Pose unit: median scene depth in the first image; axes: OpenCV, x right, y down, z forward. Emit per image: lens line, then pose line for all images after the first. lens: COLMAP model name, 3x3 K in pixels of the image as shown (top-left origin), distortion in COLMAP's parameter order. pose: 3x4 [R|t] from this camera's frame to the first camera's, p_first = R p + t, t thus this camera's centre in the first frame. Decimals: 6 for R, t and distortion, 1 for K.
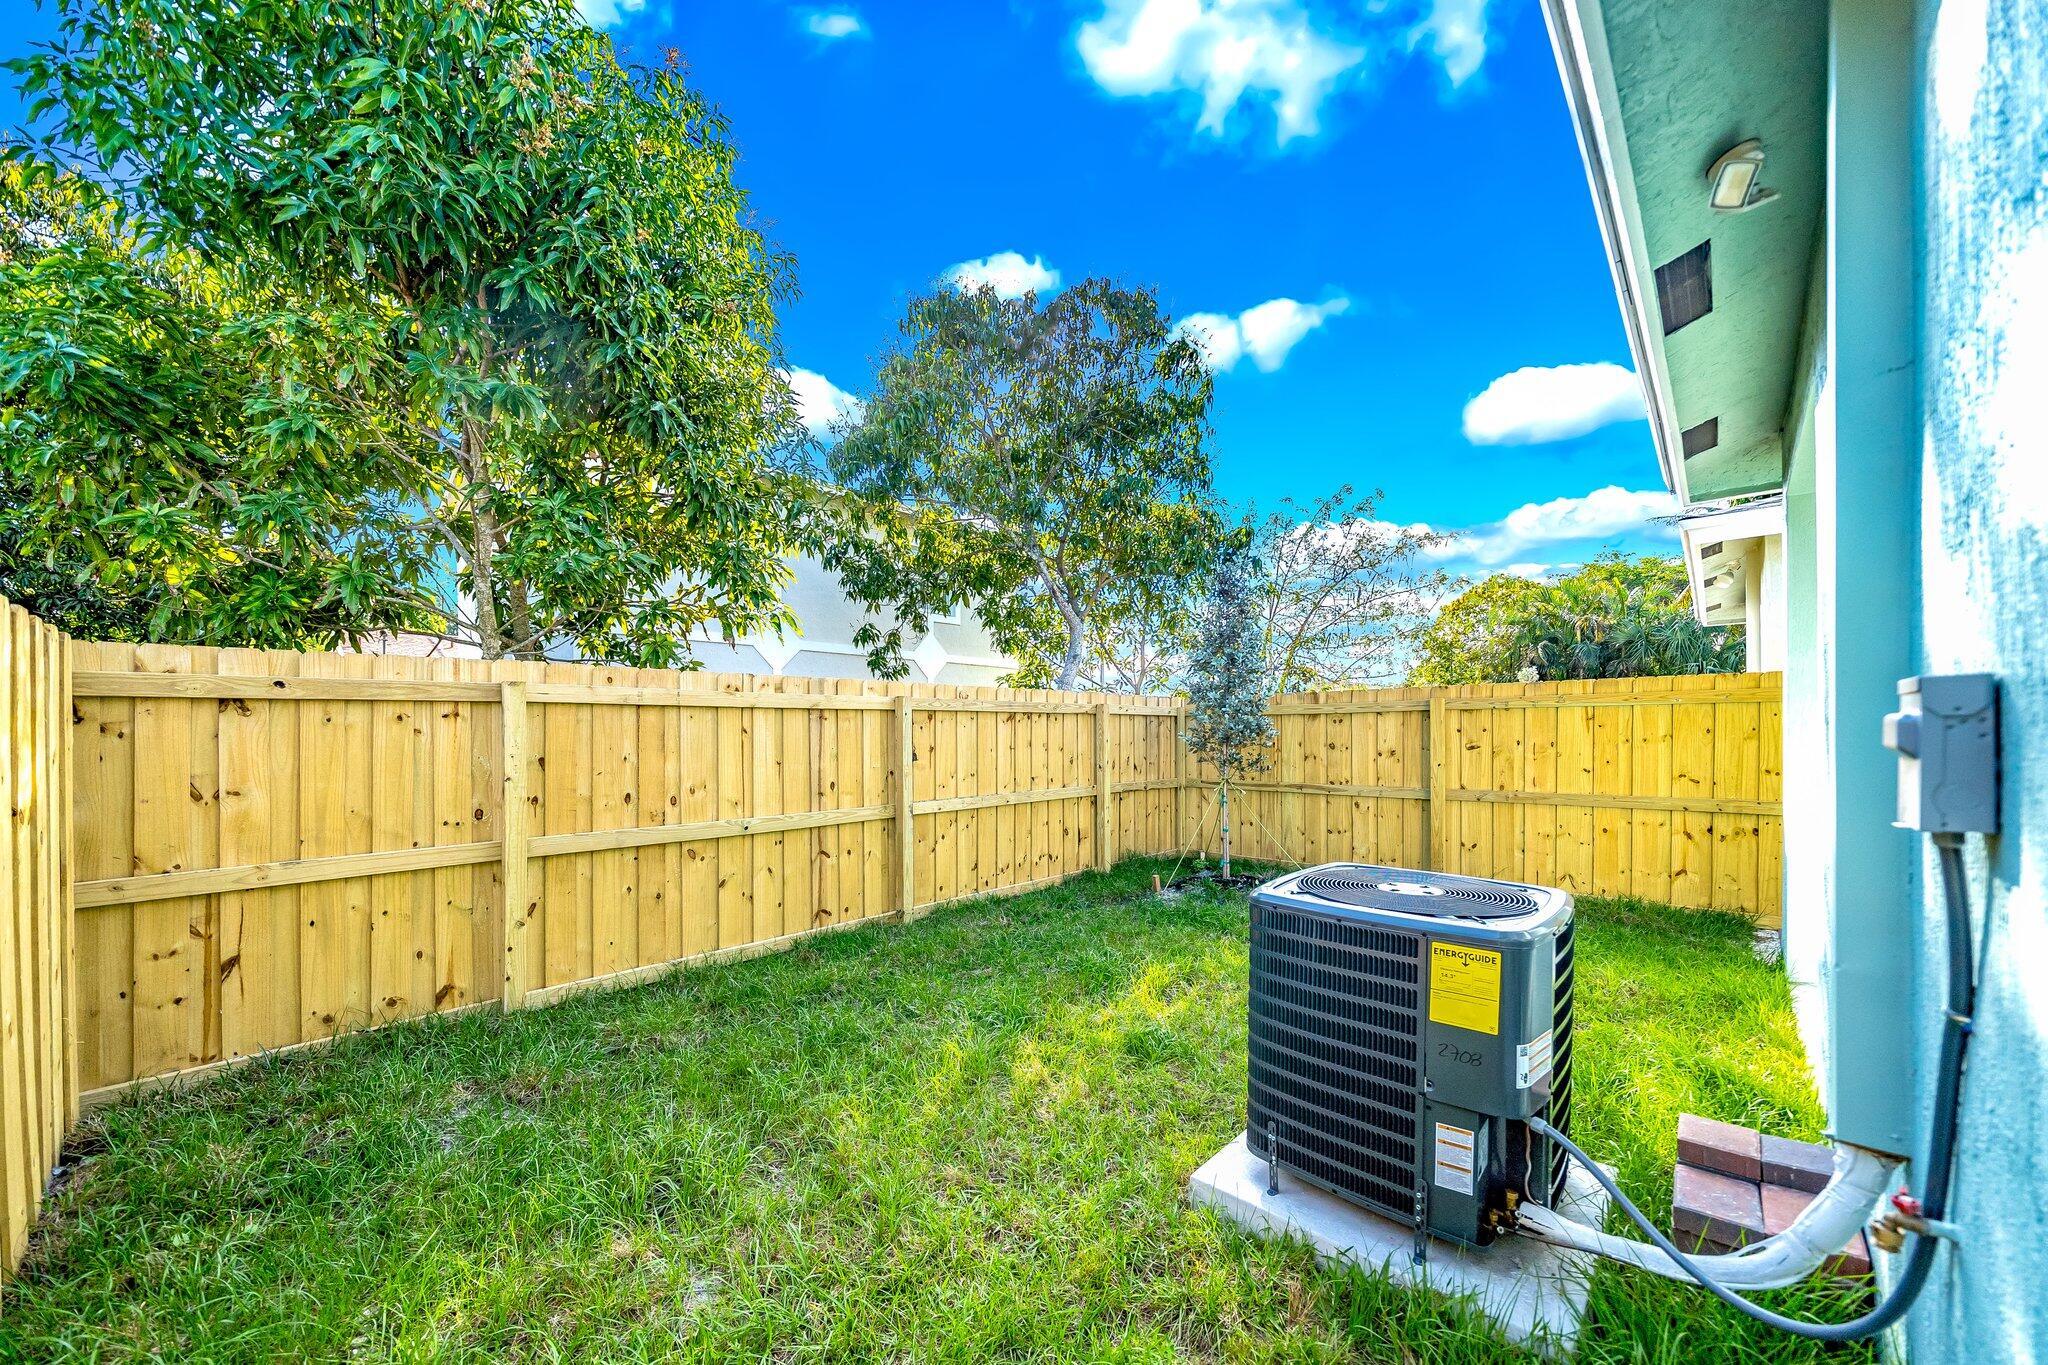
lens RADIAL K [[715.7, 0, 1009.4], [0, 715.7, 704.1], [0, 0, 1]] dist [-0.001492, -0.000063]
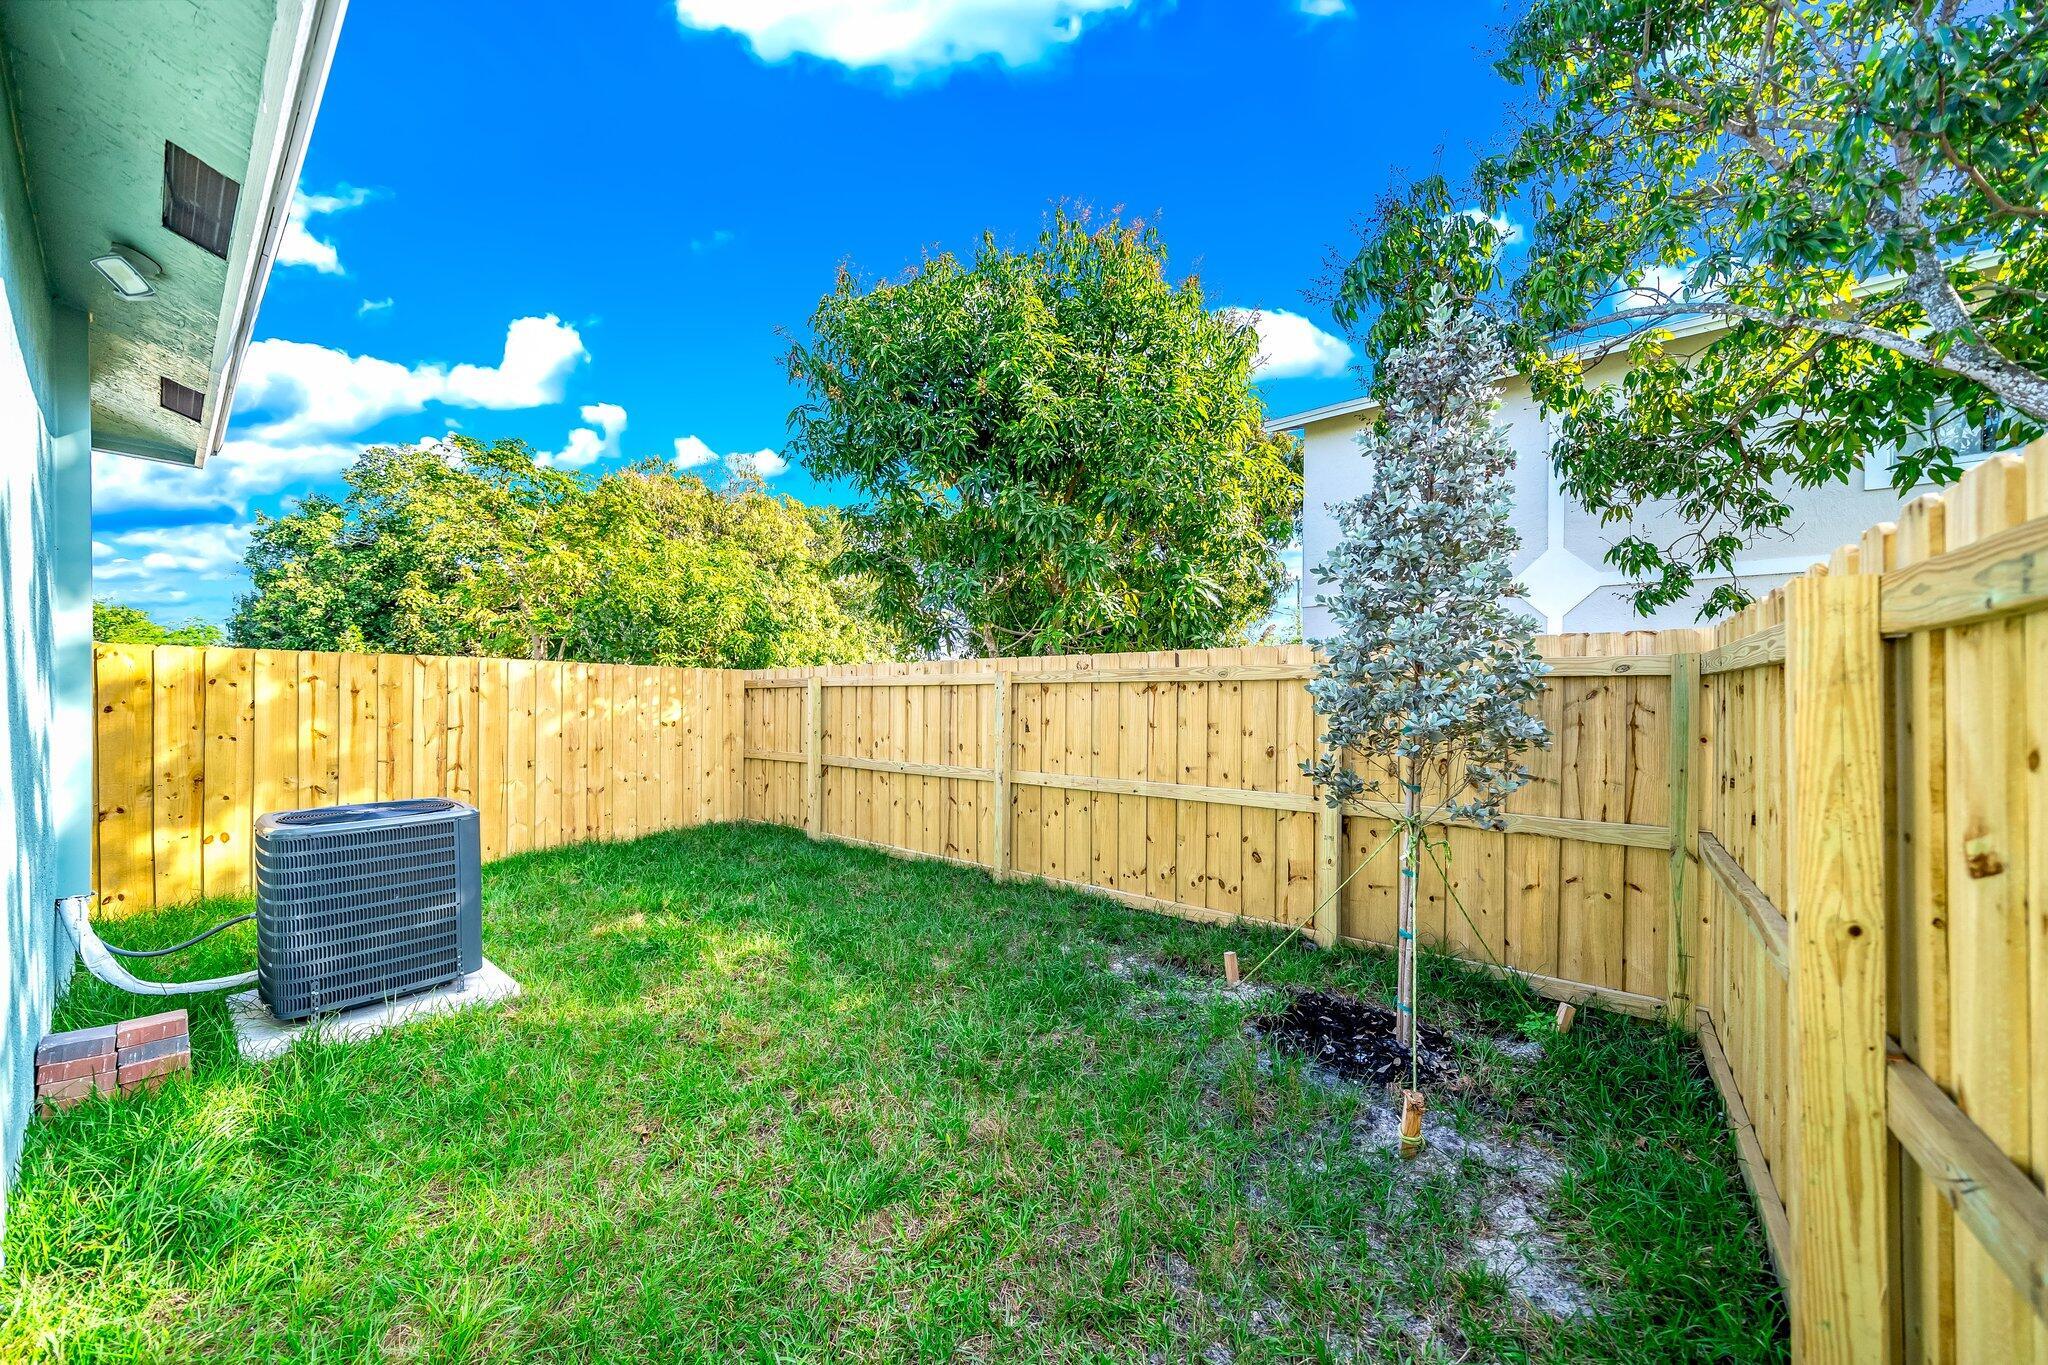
lens RADIAL K [[711.5, 0, 1016.0], [0, 711.5, 694.2], [0, 0, 1]] dist [-0.002604, -0.000204]
pose [[0.100193, 0.002899, -0.994964, 0.903835], [0.032294, 0.999459, 0.006164, 0.017778], [0.994444, -0.032749, 0.100046, 0.899127]]
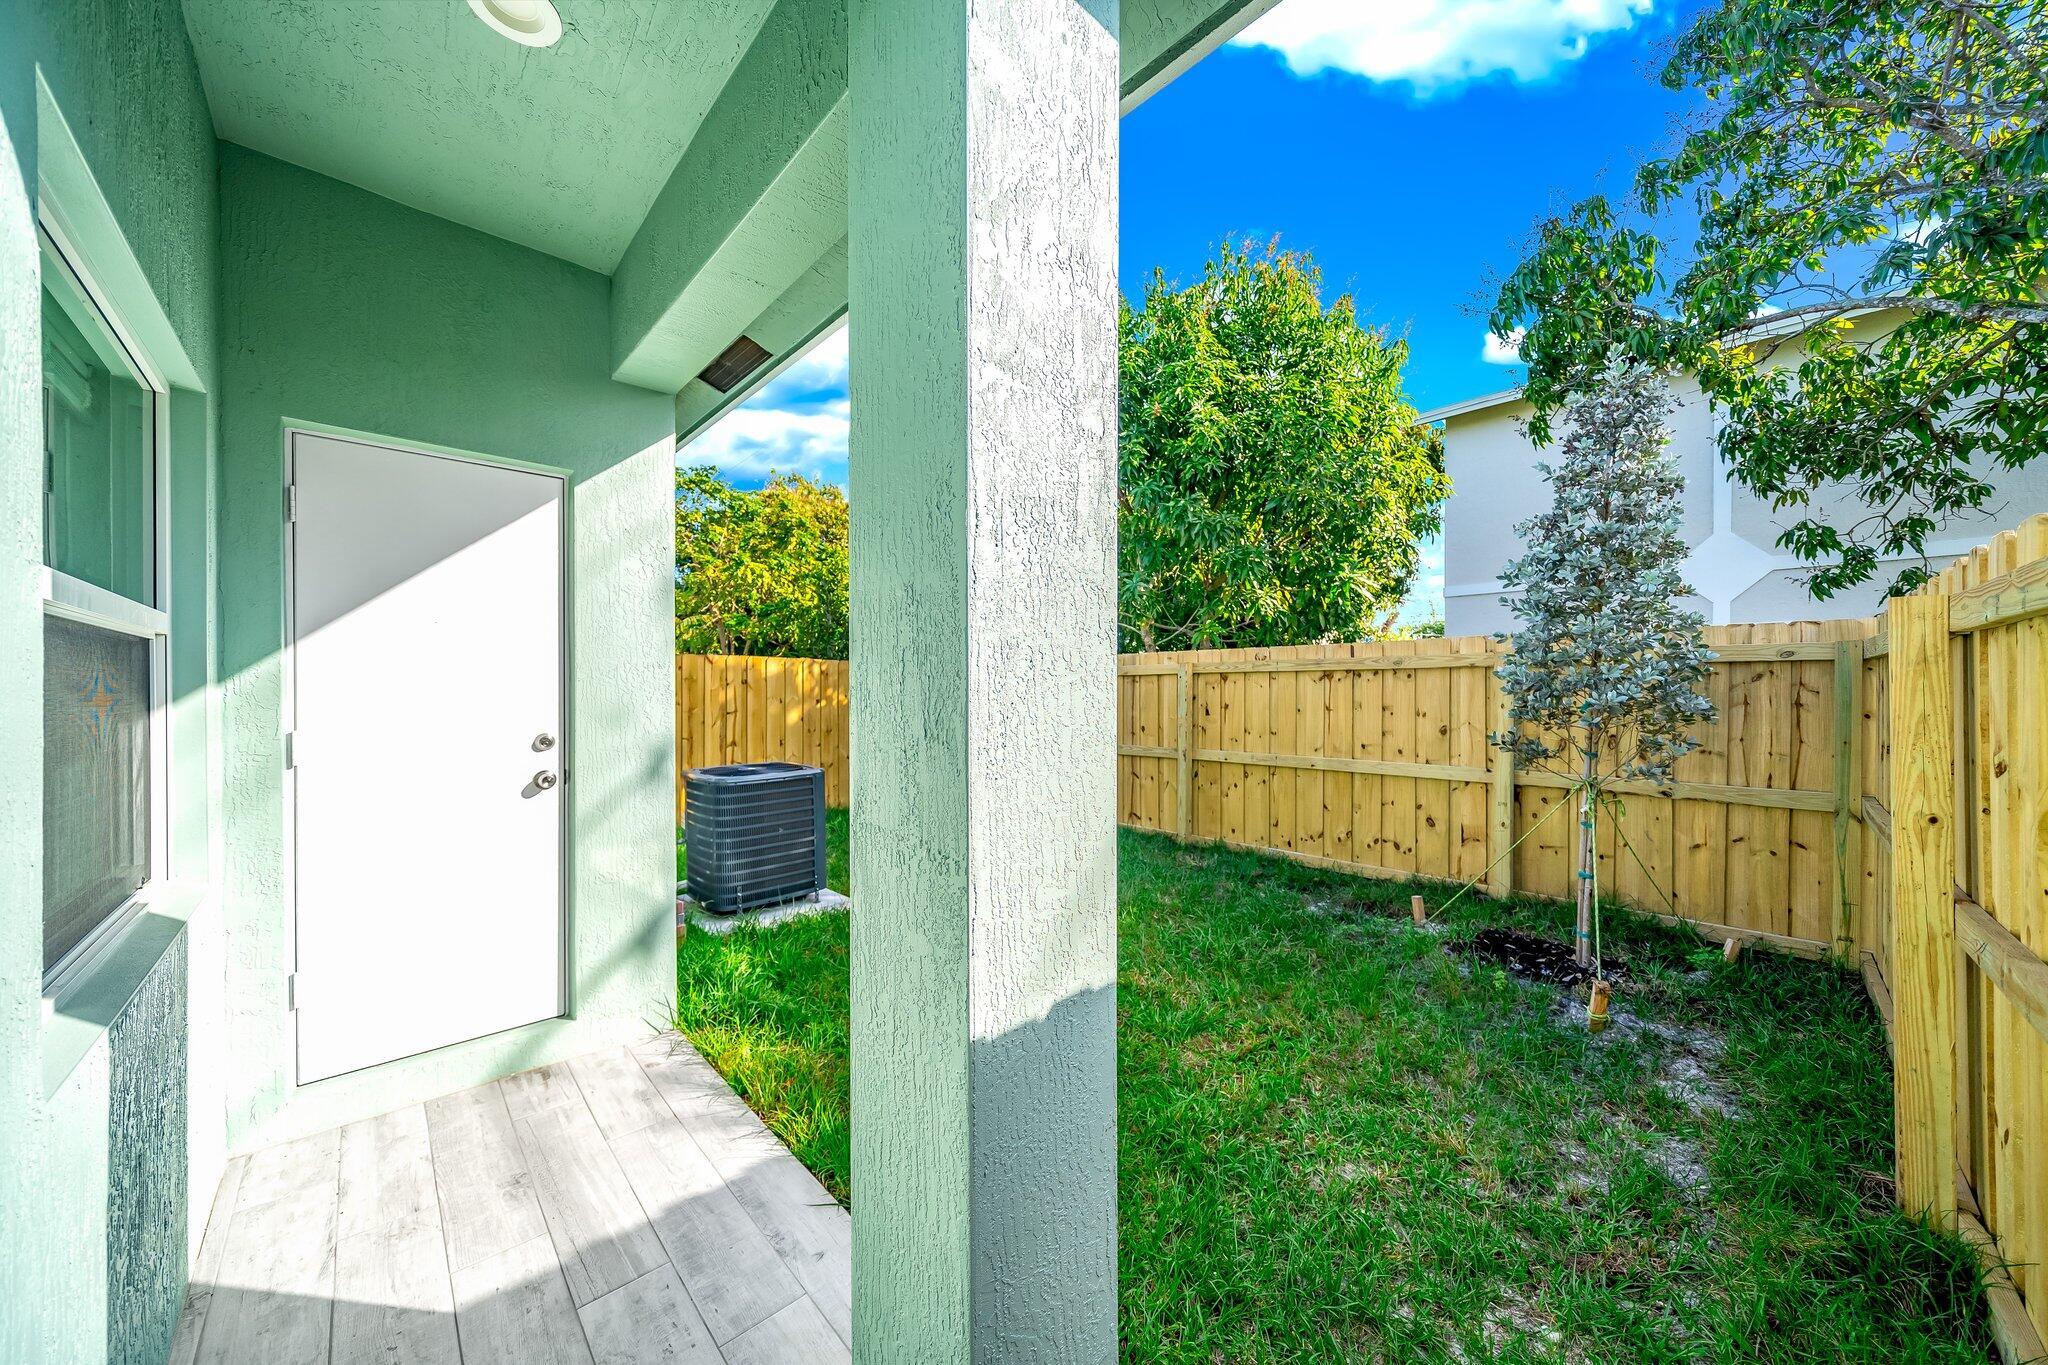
lens RADIAL K [[712.8, 0, 1019.6], [0, 712.8, 689.0], [0, 0, 1]] dist [-0.001127, 0.000248]
pose [[-0.029385, 0.006643, -0.999546, 1.076486], [0.038573, 0.999241, 0.005507, 0.017358], [0.998824, -0.038394, -0.029618, 0.739581]]
